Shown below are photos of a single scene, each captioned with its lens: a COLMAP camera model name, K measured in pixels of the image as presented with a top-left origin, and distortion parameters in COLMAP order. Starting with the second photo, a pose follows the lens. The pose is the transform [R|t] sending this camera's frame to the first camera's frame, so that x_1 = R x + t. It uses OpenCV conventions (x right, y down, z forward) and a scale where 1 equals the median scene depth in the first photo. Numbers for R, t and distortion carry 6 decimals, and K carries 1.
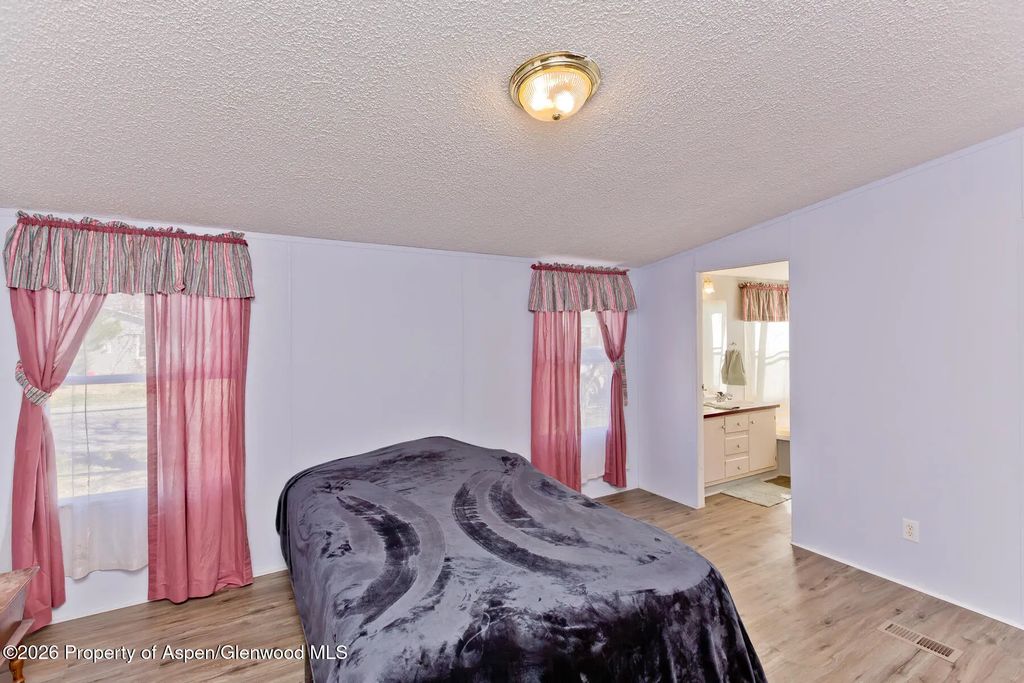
lens RADIAL K [[470.1, 0, 507.7], [0, 470.1, 337.9], [0, 0, 1]] dist [0.007126, -0.001509]
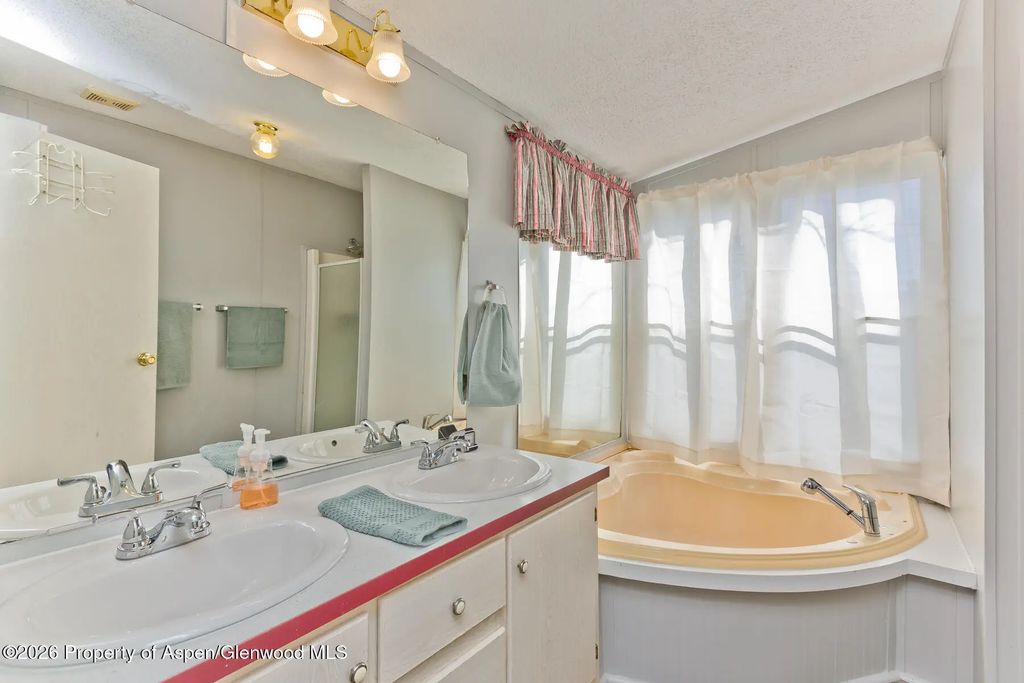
lens RADIAL K [[470.1, 0, 512.9], [0, 470.1, 338.4], [0, 0, 1]] dist [0.007126, -0.001509]
pose [[0.924753, 0.010170, 0.380431, 0.436393], [-0.006883, 0.999926, -0.010002, 0.065874], [-0.380505, 0.006631, 0.924755, 0.802737]]
